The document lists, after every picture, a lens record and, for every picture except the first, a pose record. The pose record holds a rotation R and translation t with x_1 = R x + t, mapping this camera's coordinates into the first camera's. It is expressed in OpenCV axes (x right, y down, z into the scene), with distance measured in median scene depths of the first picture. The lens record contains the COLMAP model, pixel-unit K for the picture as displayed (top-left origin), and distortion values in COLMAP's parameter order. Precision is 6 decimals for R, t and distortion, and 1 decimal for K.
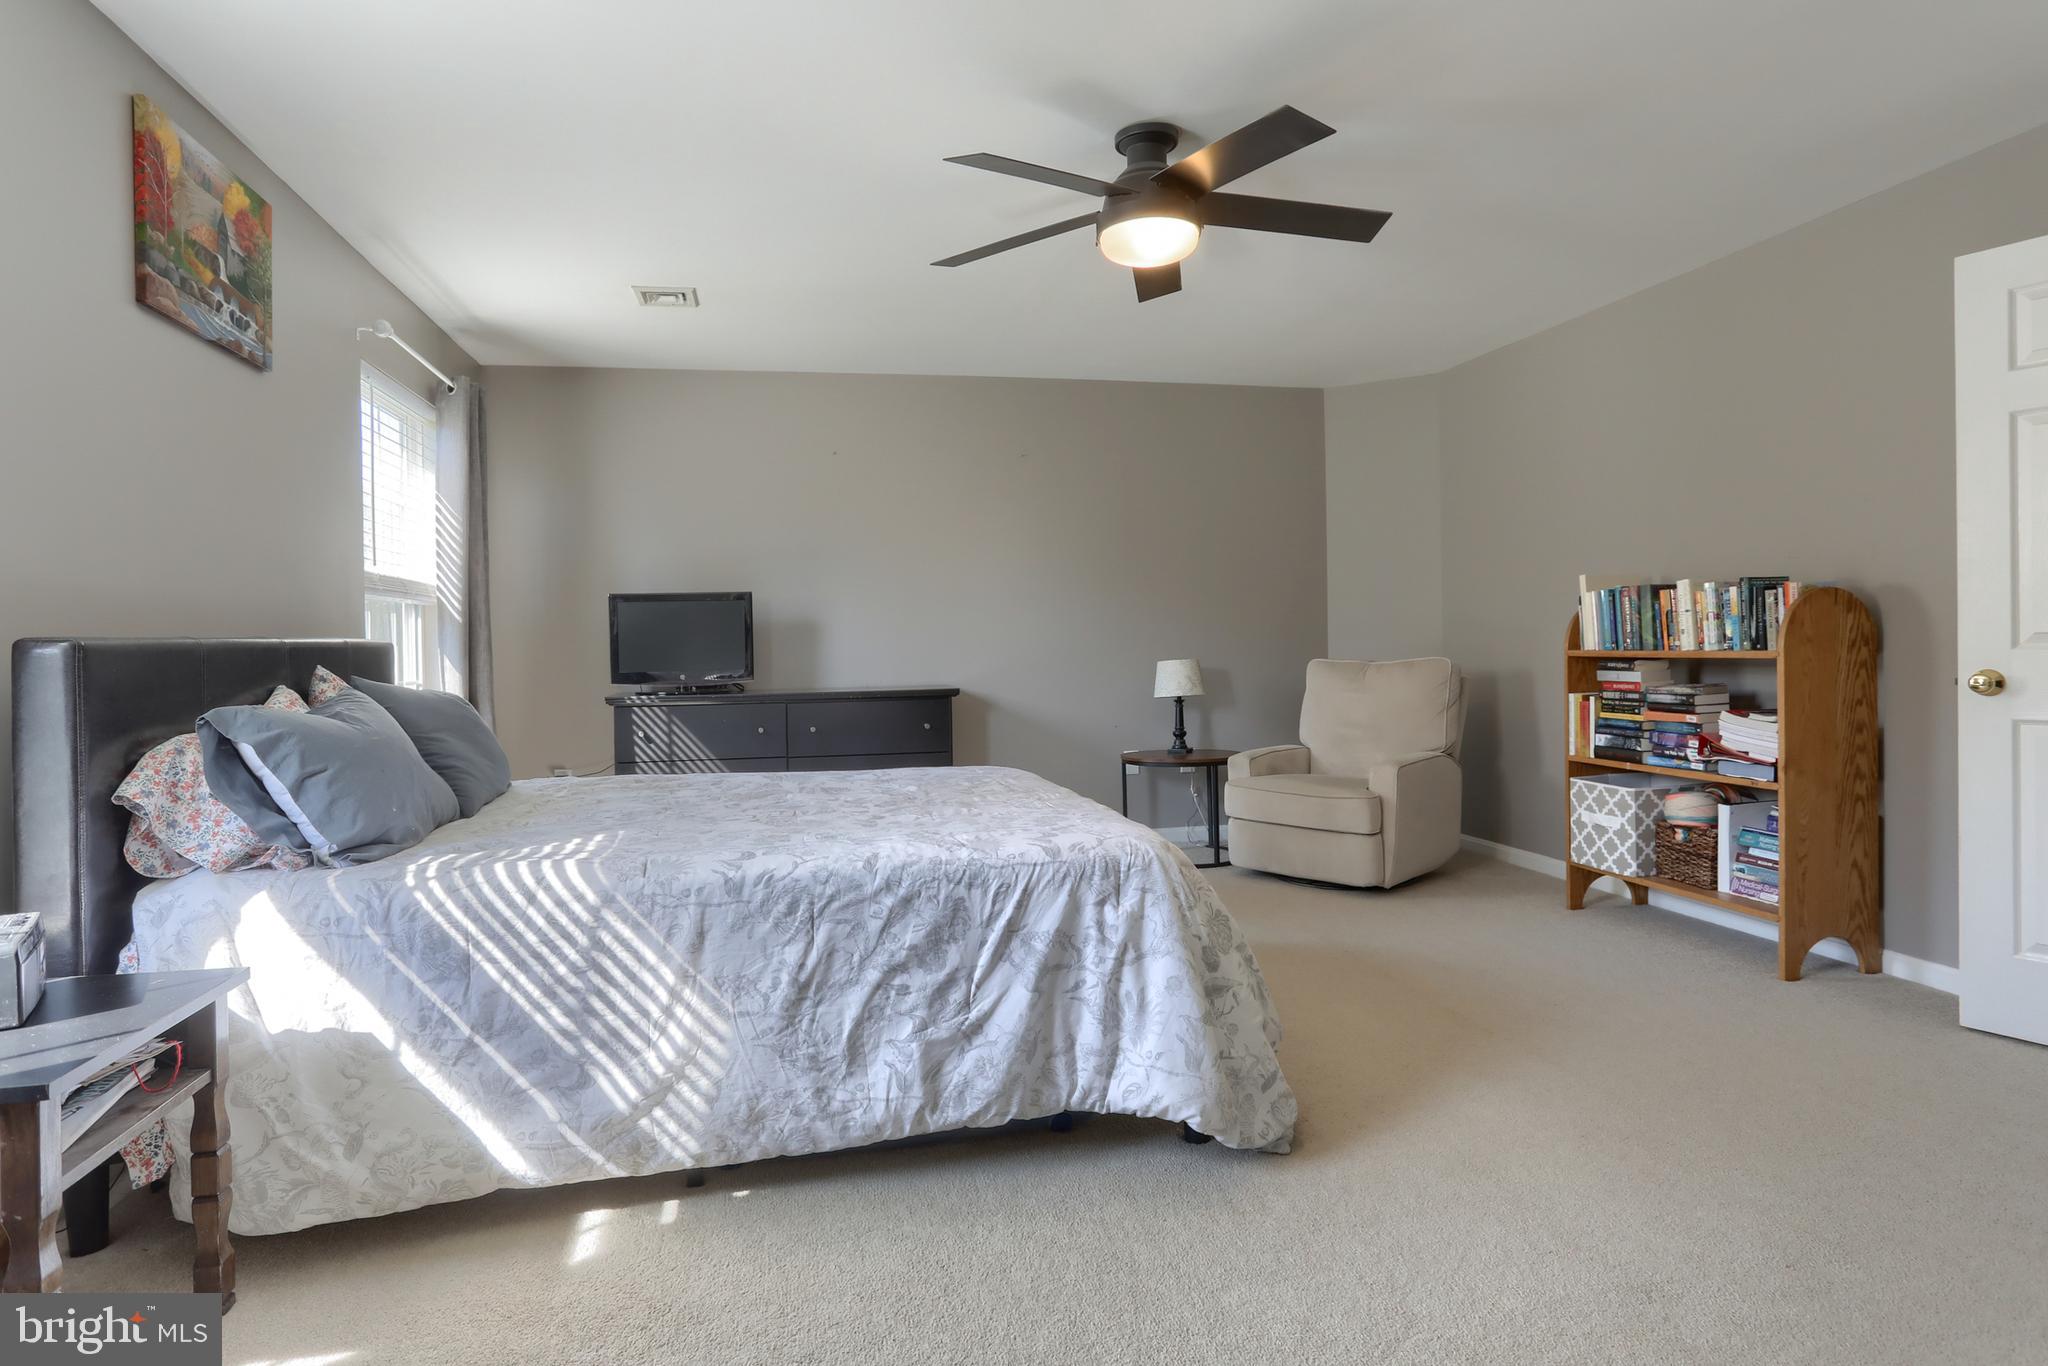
lens RADIAL K [[1084.7, 0, 1011.6], [0, 1084.7, 653.4], [0, 0, 1]] dist [-0.072913, 0.035844]
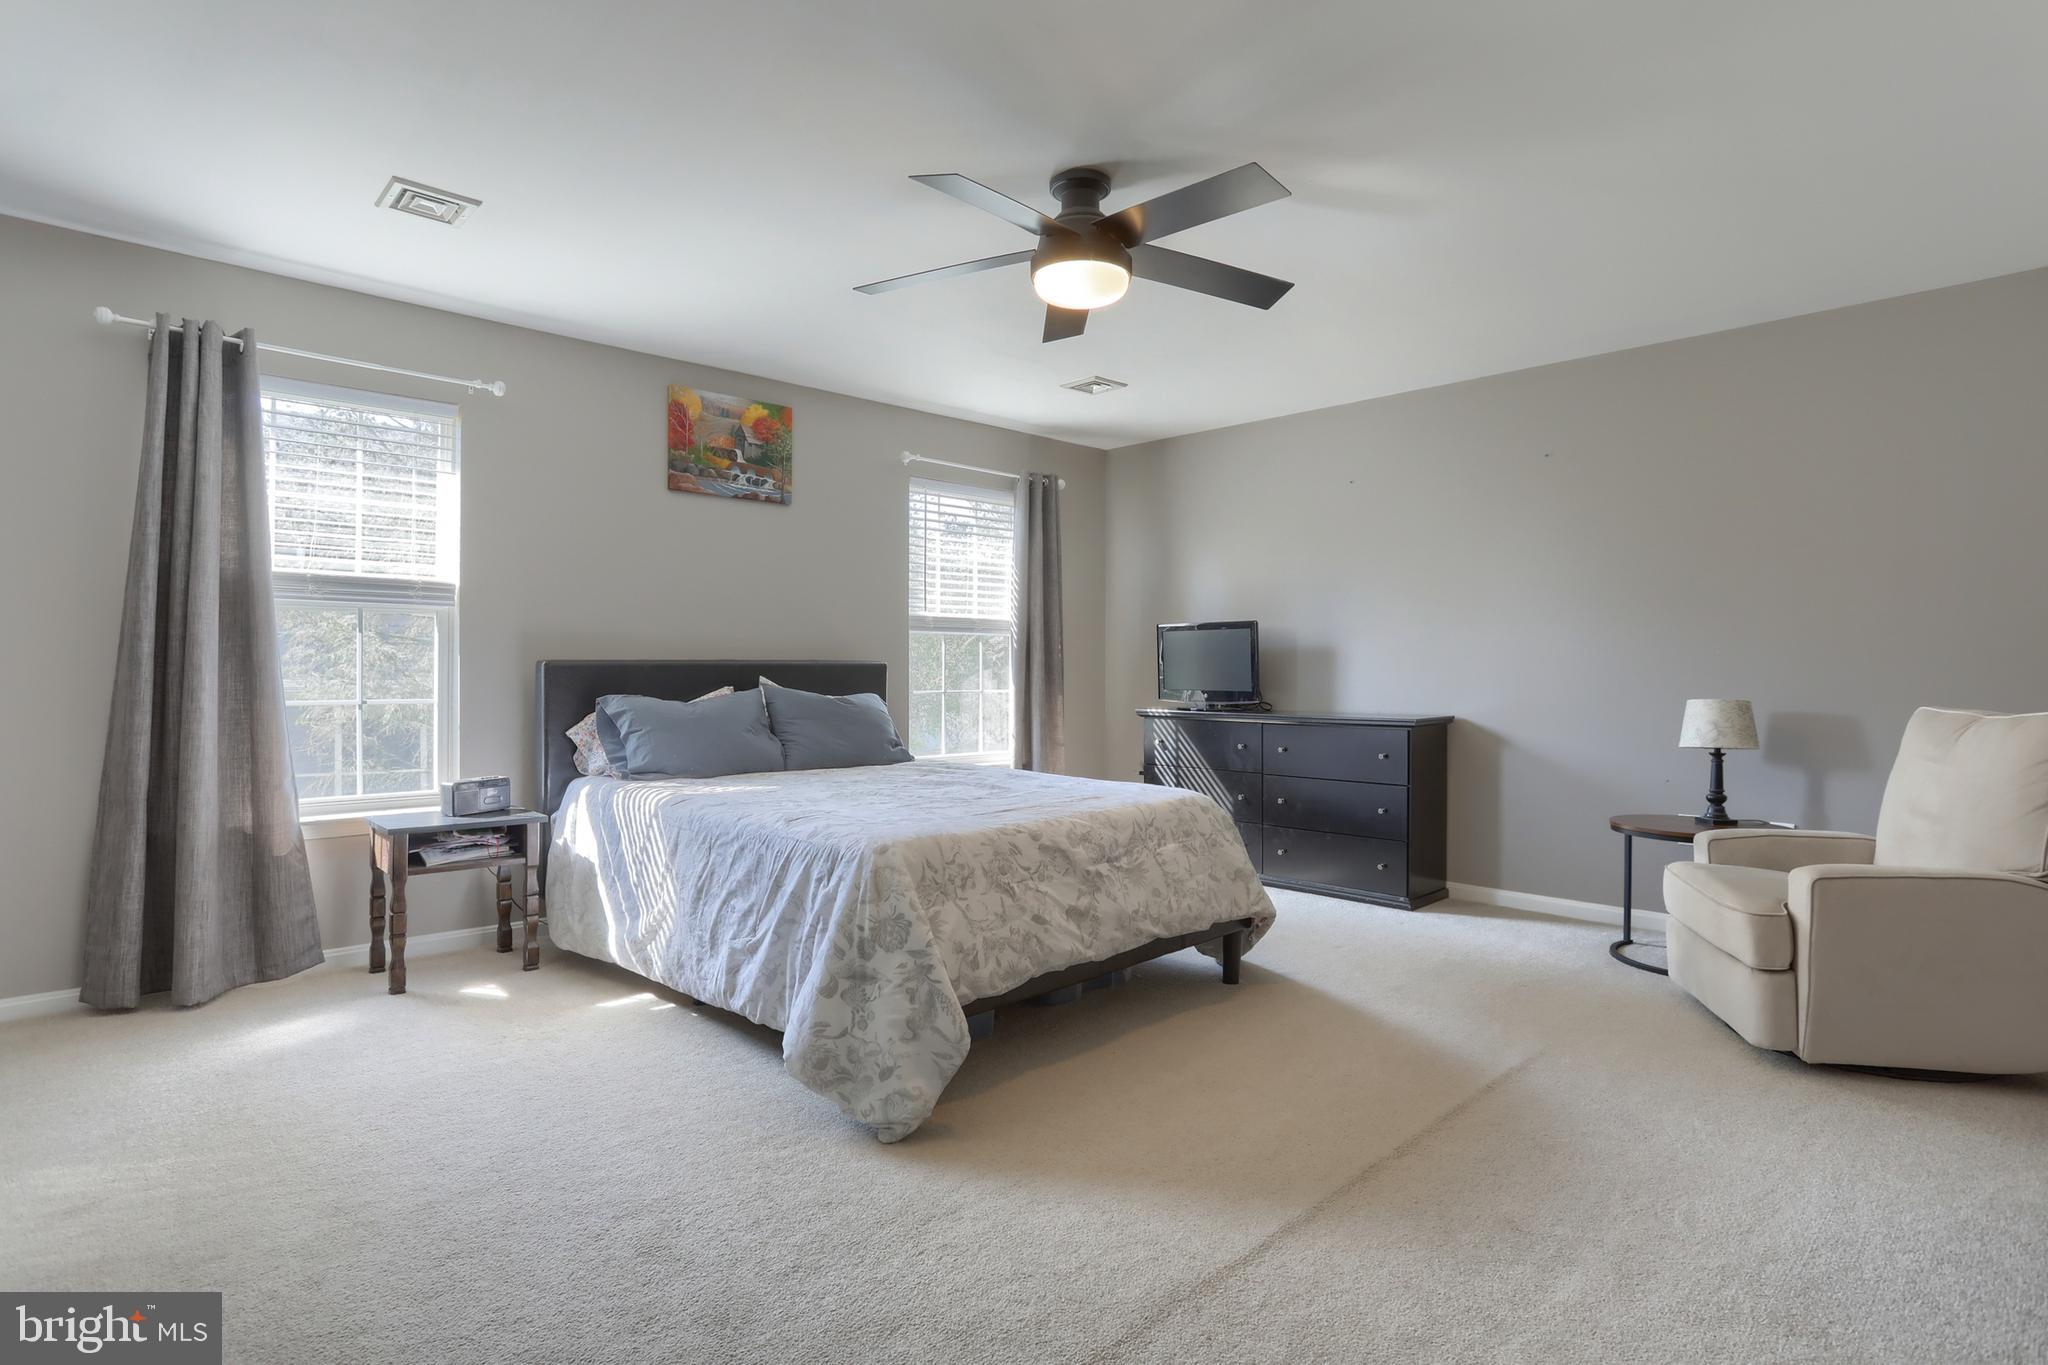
lens RADIAL K [[1066.0, 0, 1025.5], [0, 1066.0, 659.9], [0, 0, 1]] dist [-0.055575, 0.030688]
pose [[0.522600, 0.012262, -0.852490, 1.241022], [-0.018182, 0.999829, 0.003235, -0.034396], [0.852384, 0.013809, 0.522734, 0.544492]]
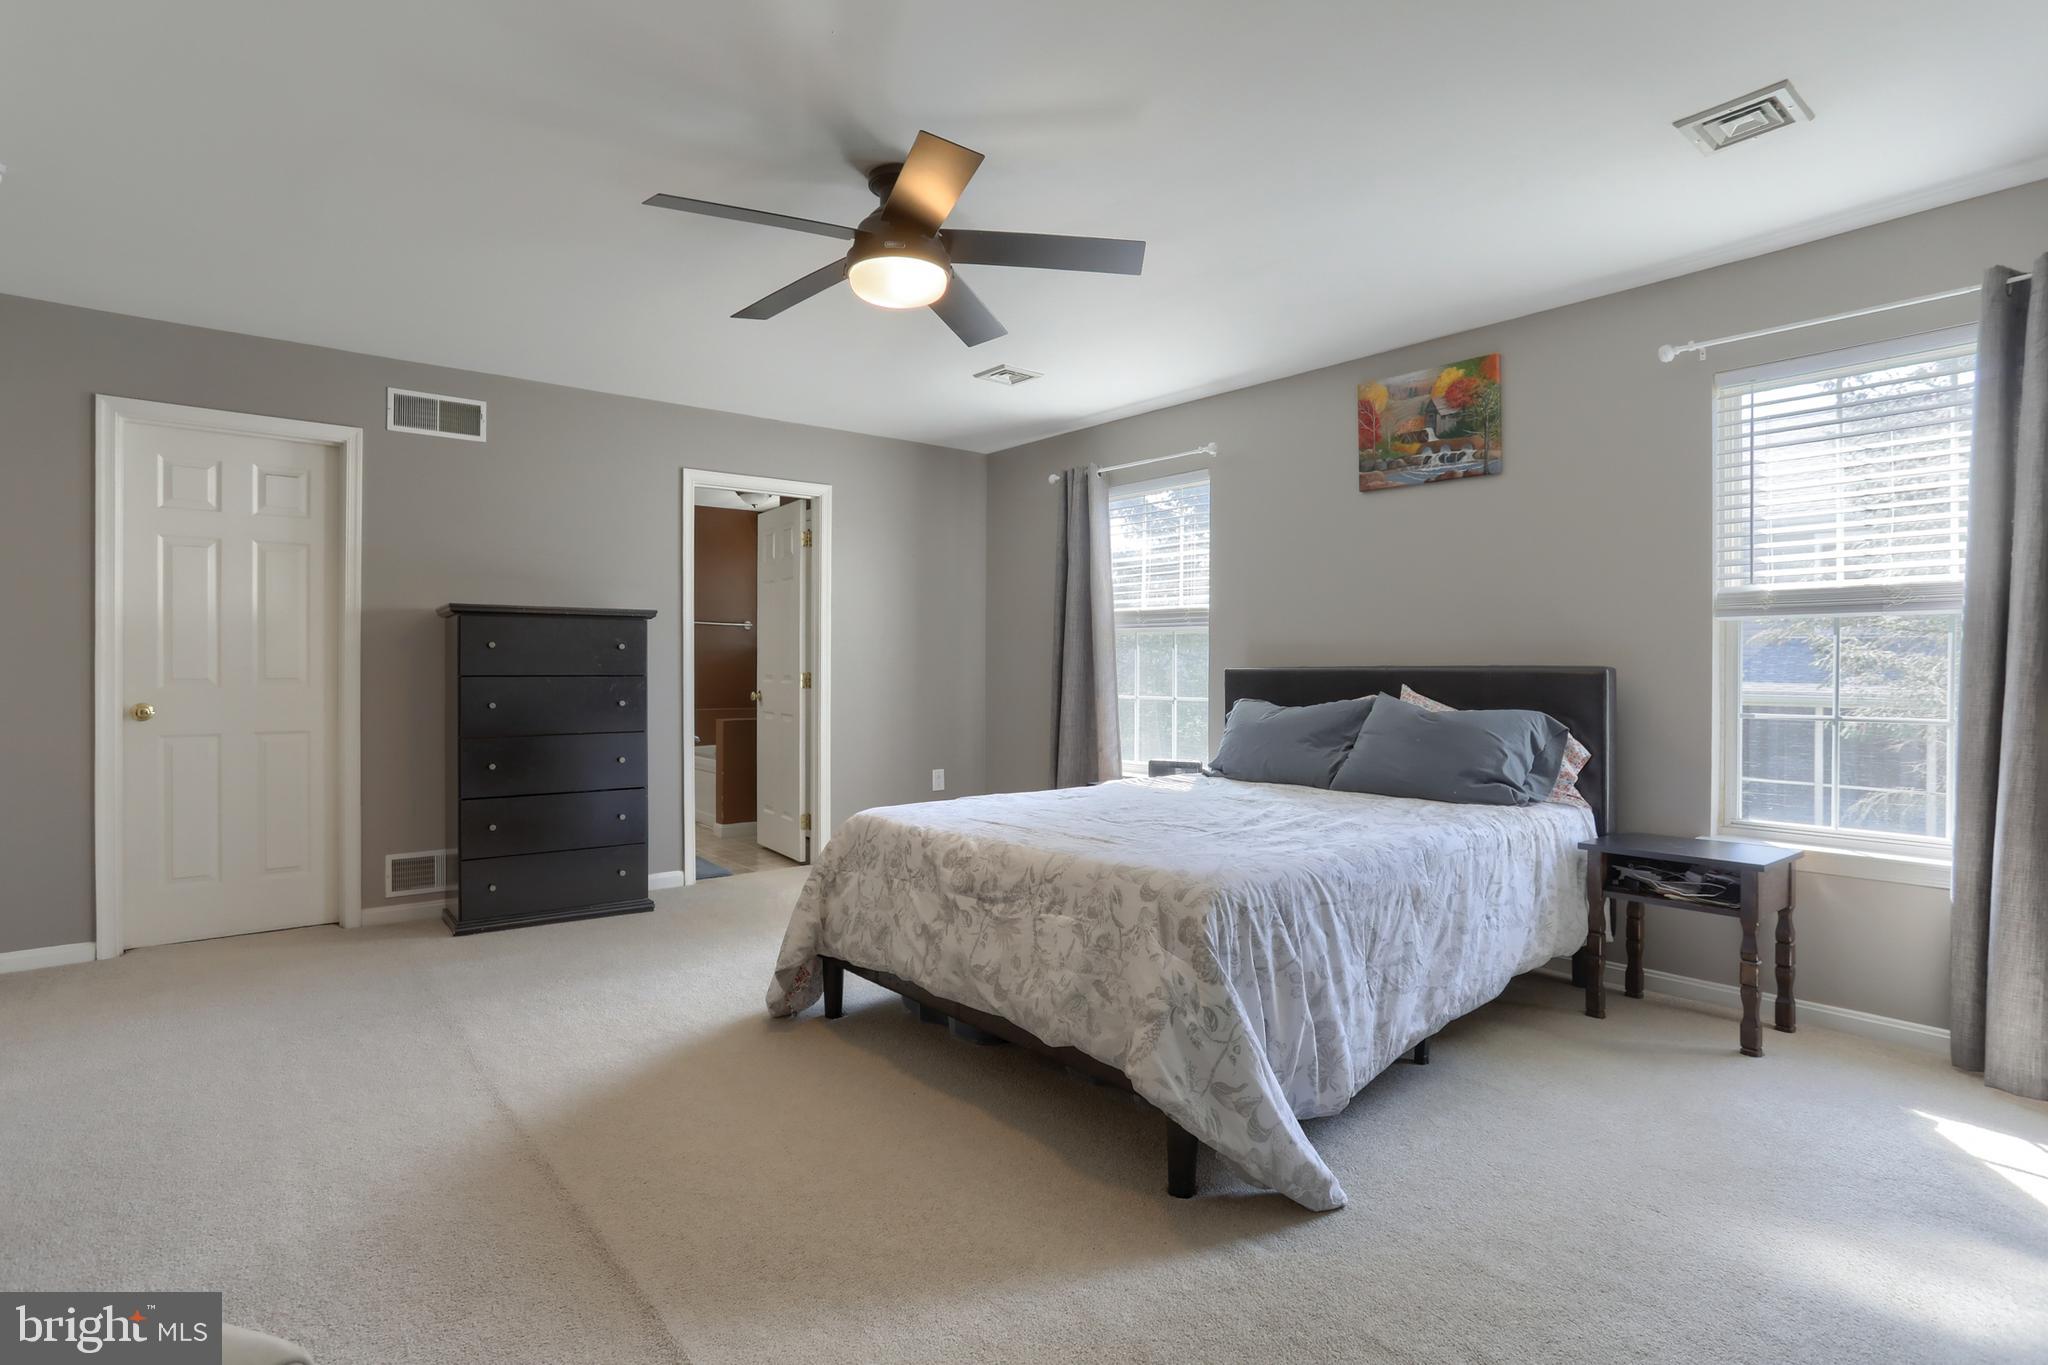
lens RADIAL K [[1015.3, 0, 1027.3], [0, 1015.3, 671.5], [0, 0, 1]] dist [-0.067526, 0.037957]
pose [[-0.888540, 0.017832, -0.458453, 0.583435], [0.010457, 0.999772, 0.018621, -0.046034], [0.458680, 0.011752, -0.888524, 2.414949]]
